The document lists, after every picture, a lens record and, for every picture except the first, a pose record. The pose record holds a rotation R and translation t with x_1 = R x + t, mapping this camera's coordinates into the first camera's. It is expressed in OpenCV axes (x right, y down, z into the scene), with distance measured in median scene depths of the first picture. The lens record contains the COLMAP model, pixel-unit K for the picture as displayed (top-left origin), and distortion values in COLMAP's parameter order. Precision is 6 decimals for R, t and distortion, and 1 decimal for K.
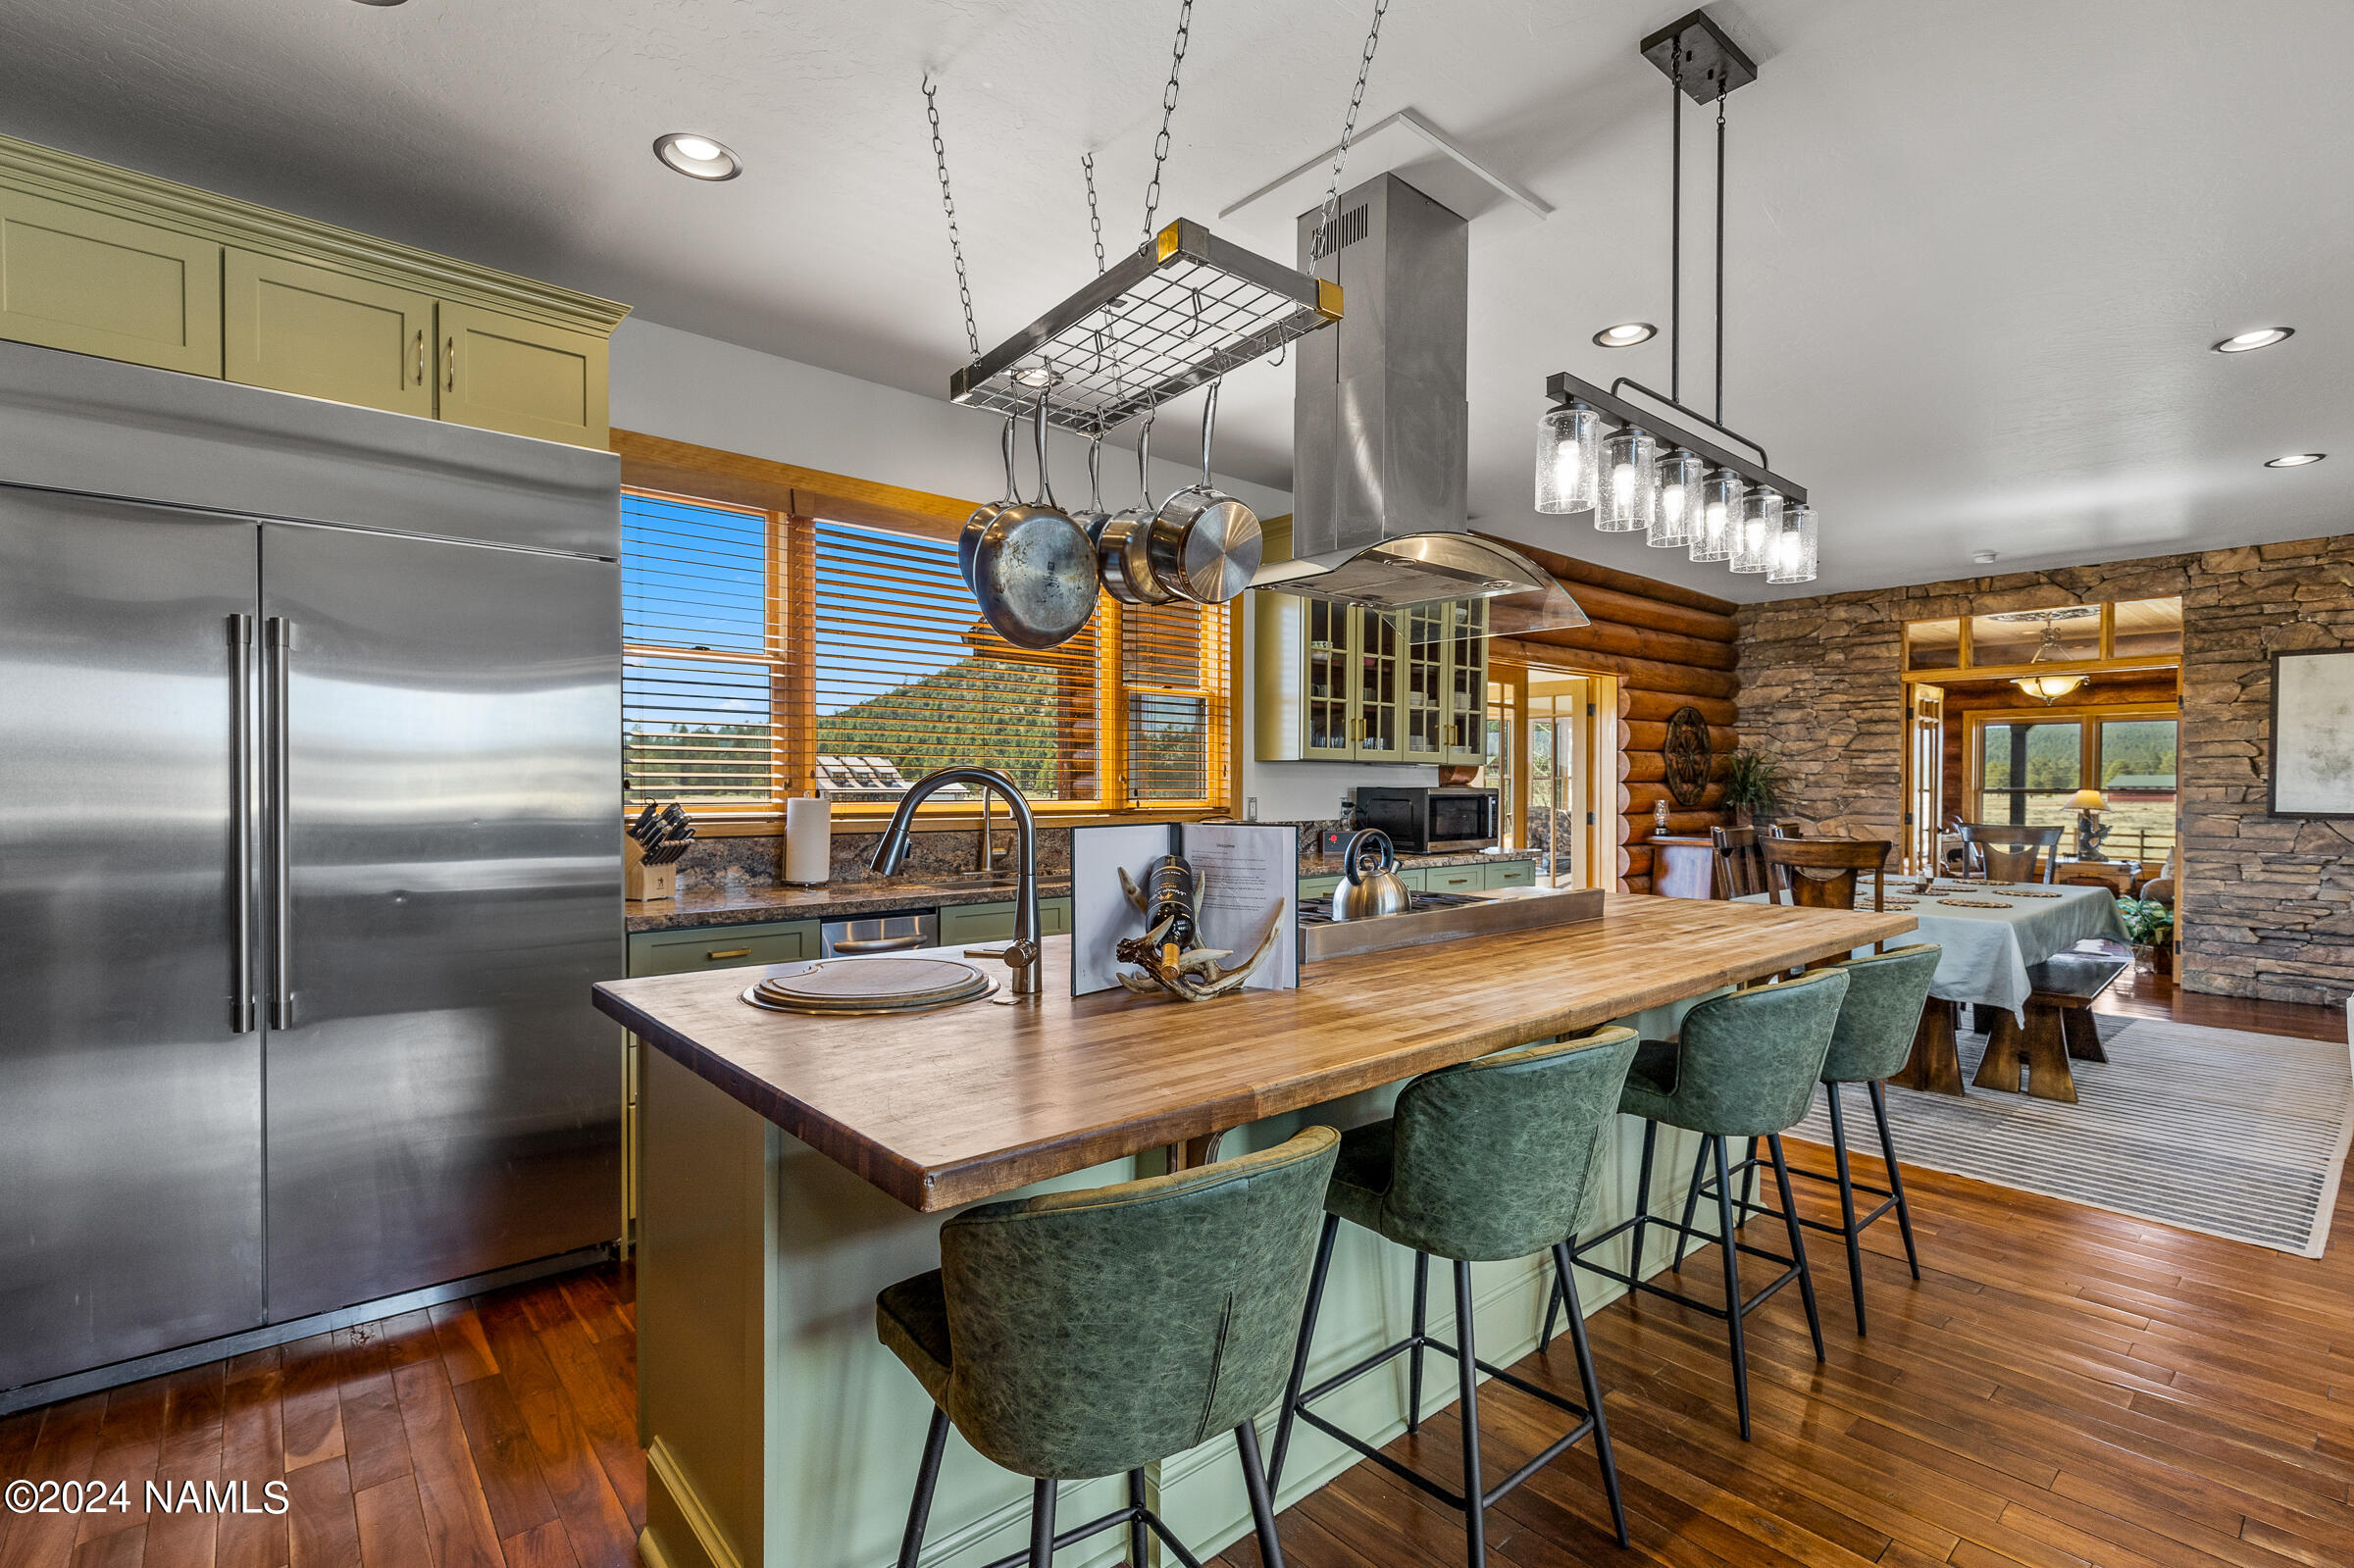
lens RADIAL K [[1073.6, 0, 1199.9], [0, 1073.6, 798.2], [0, 0, 1]] dist [0.008952, -0.002015]
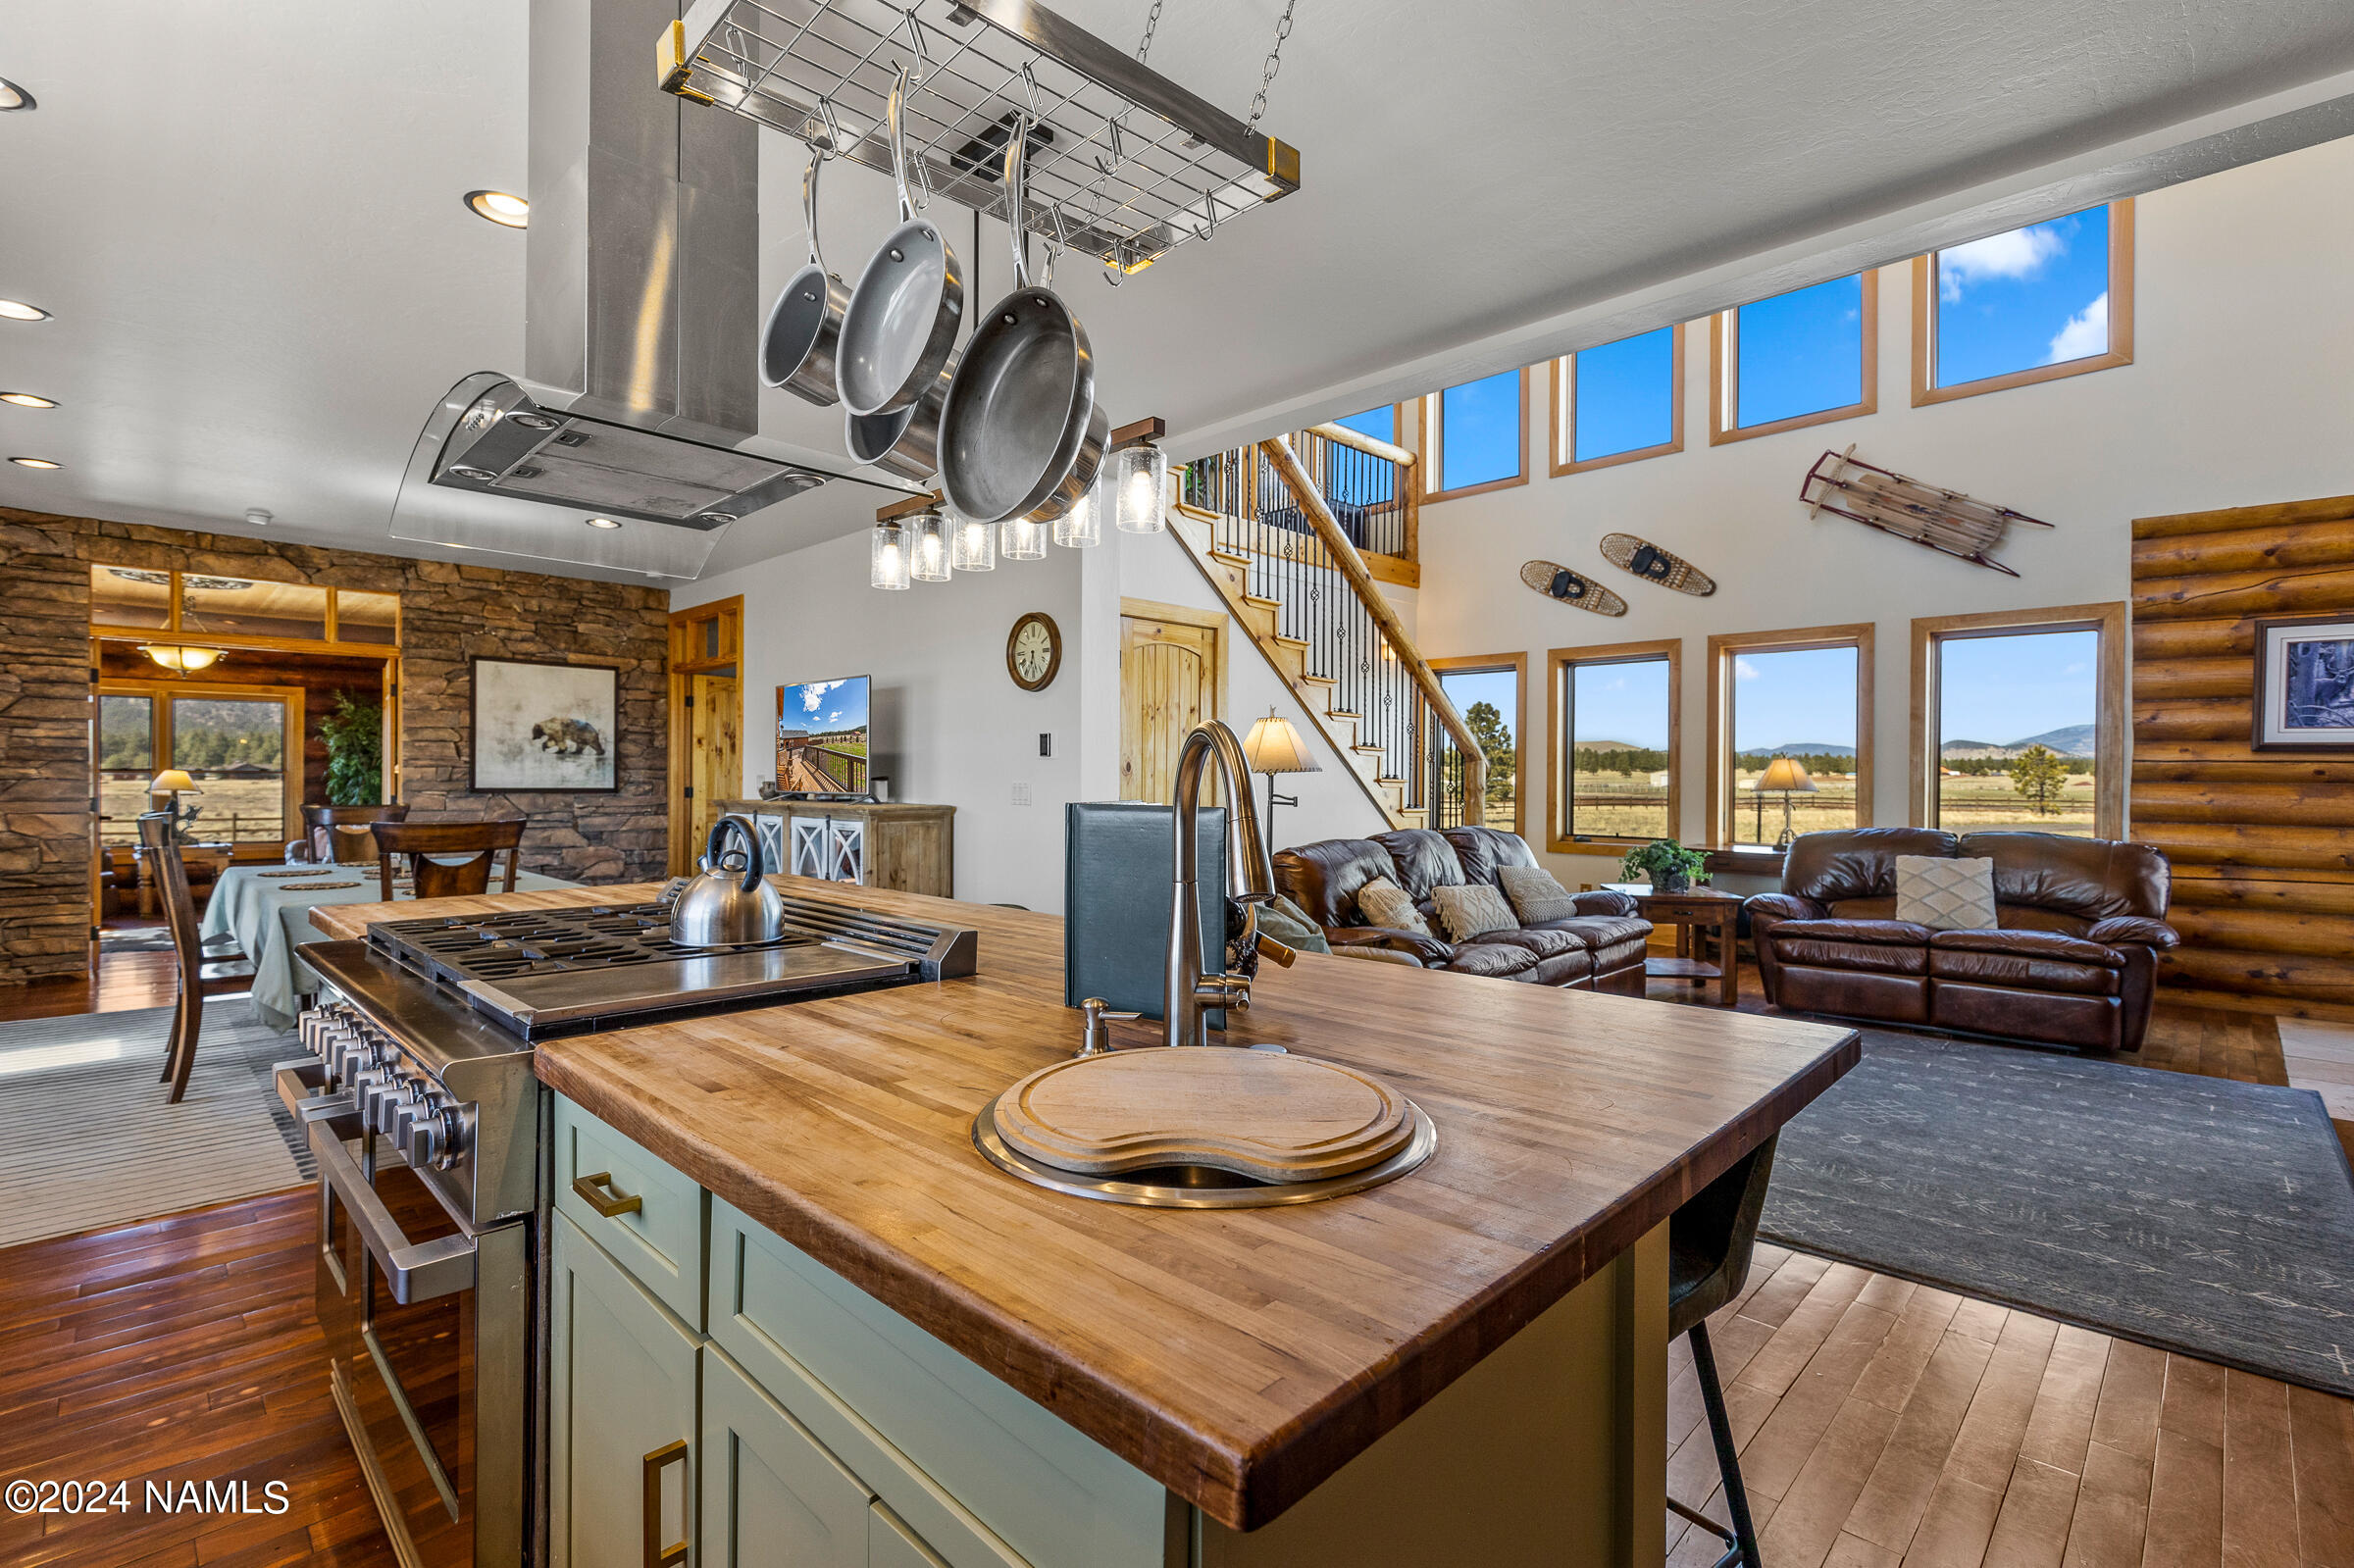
lens RADIAL K [[1073.6, 0, 1176.3], [0, 1073.6, 777.0], [0, 0, 1]] dist [0.008952, -0.002015]
pose [[-0.055883, -0.004499, 0.998427, -0.244196], [0.008272, 0.999953, 0.004969, 0.000382], [-0.998403, 0.008537, -0.055843, 0.279913]]
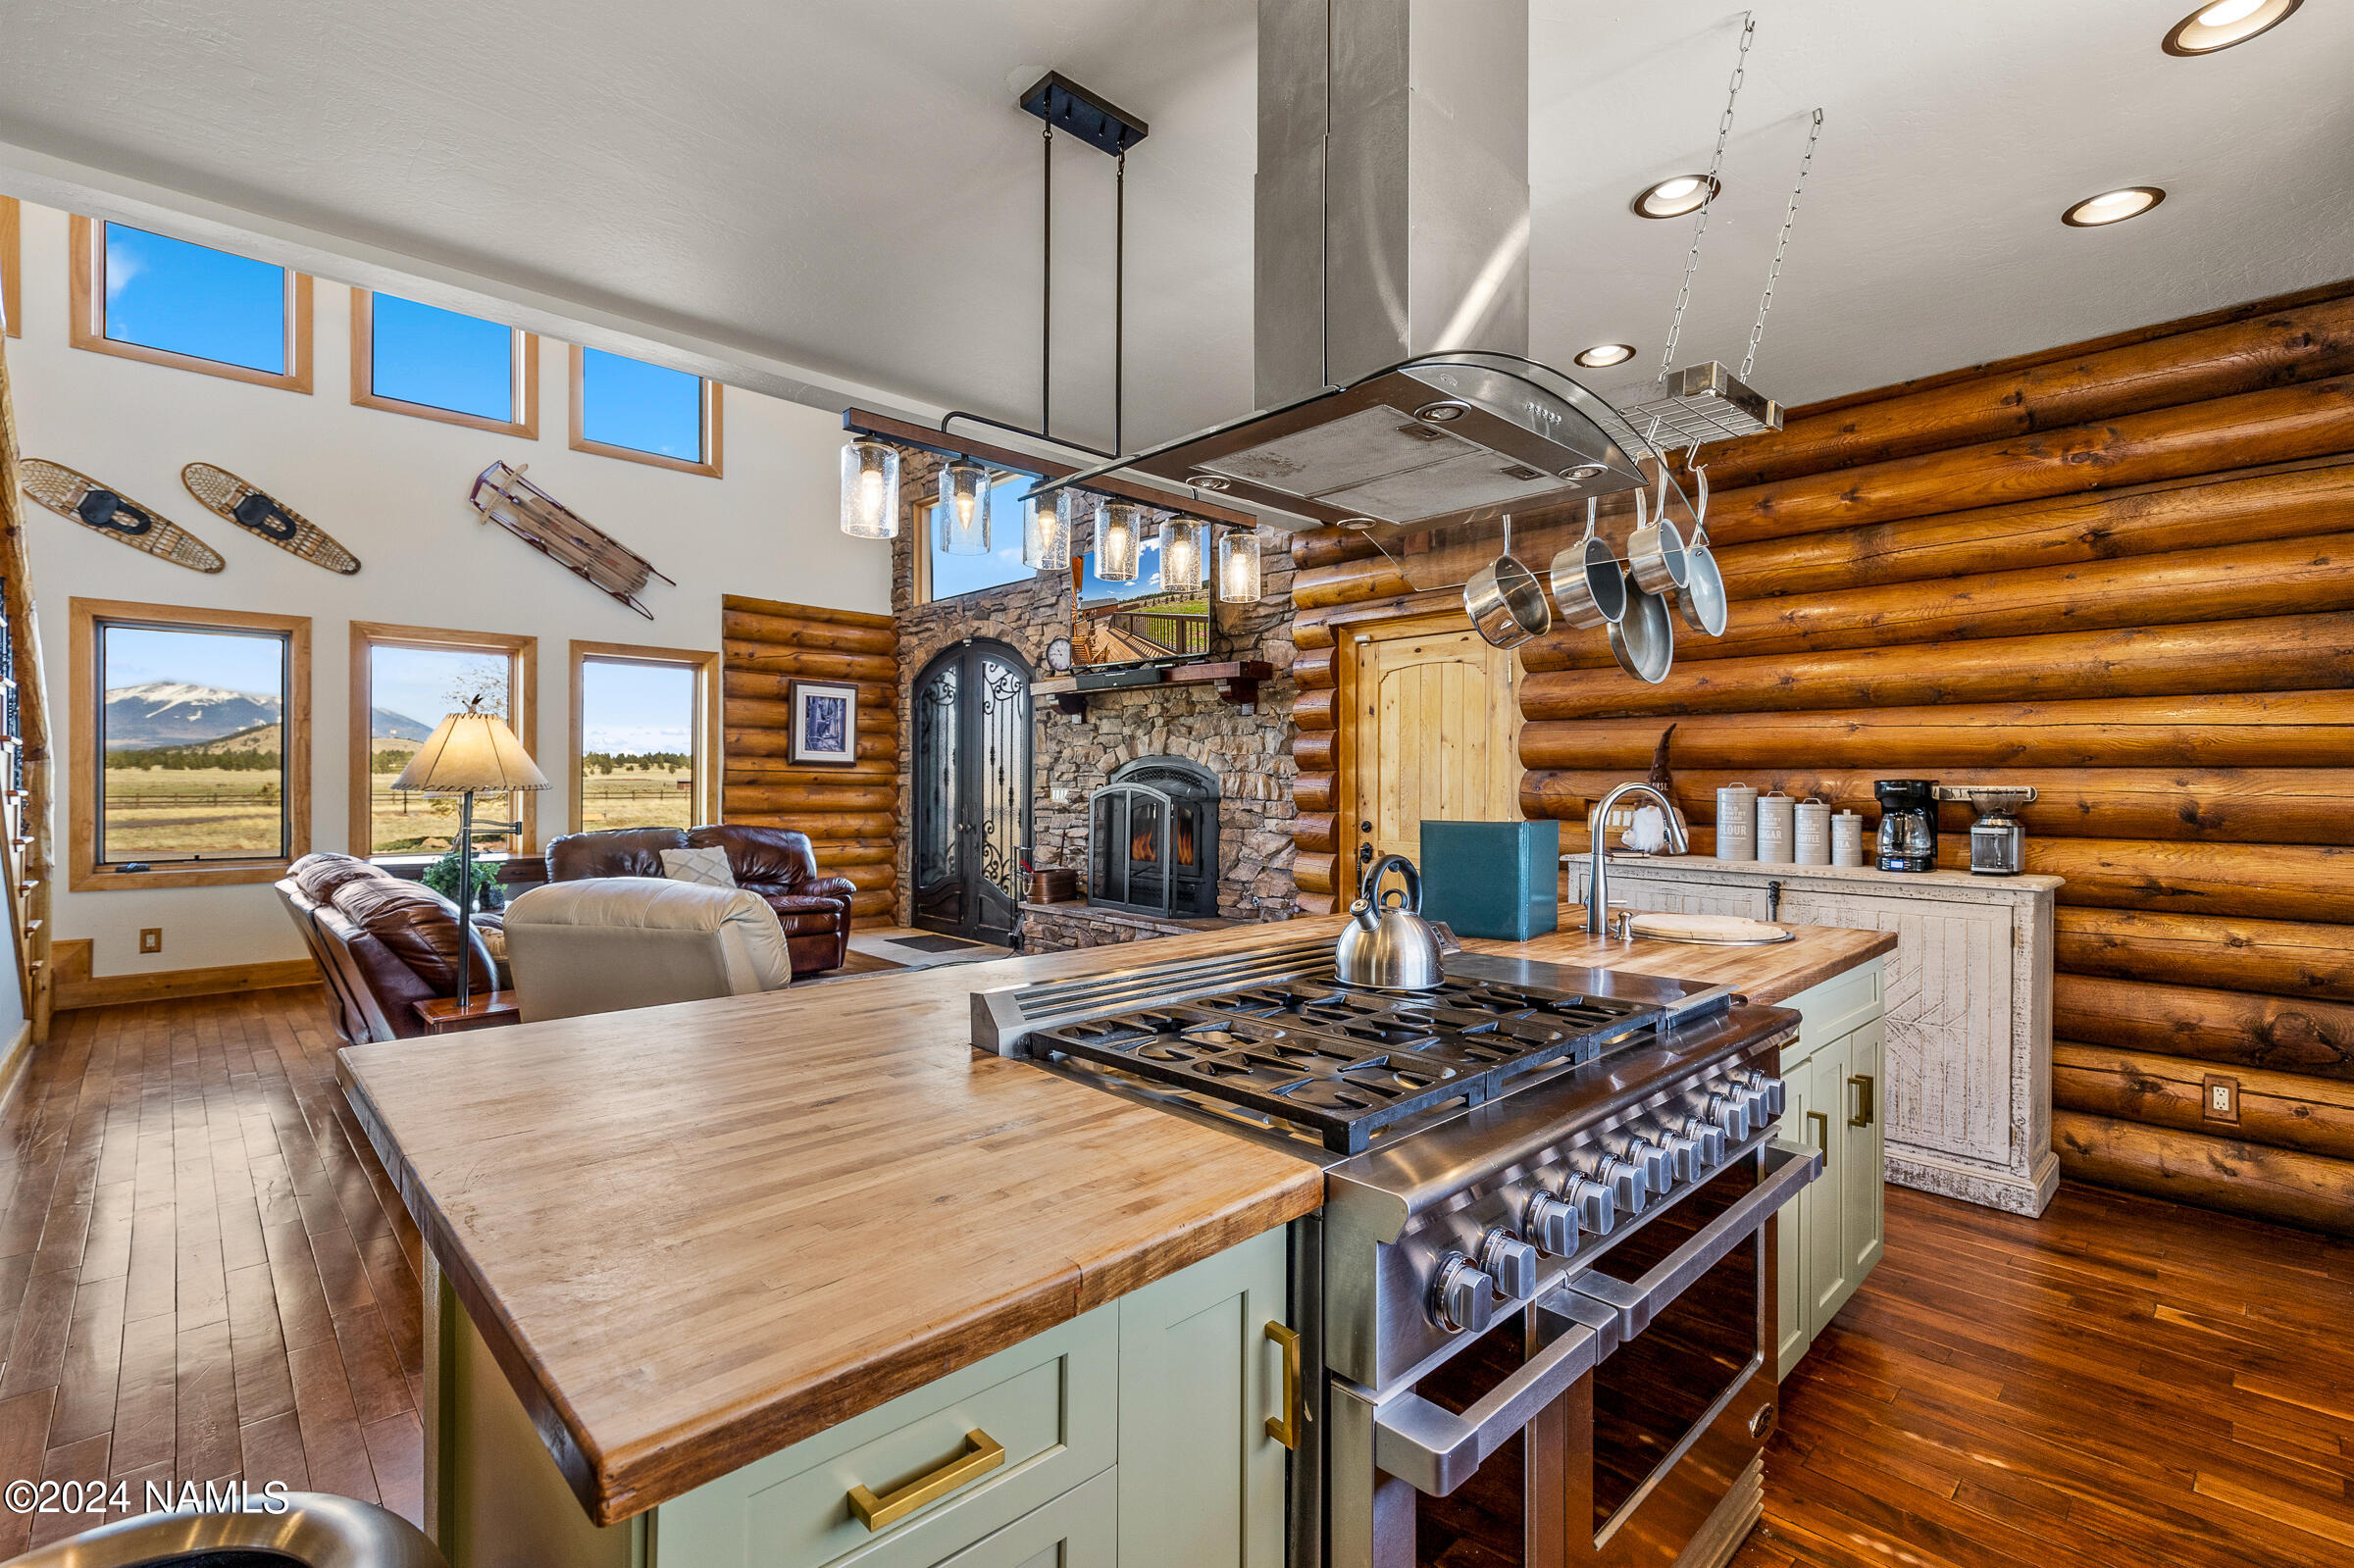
lens RADIAL K [[1073.6, 0, 1173.8], [0, 1073.6, 782.4], [0, 0, 1]] dist [0.008952, -0.002015]
pose [[-0.999717, -0.010454, -0.021374, 0.133278], [-0.010803, 0.999809, 0.016271, -0.013553], [0.021200, 0.016497, -0.999639, 0.683664]]
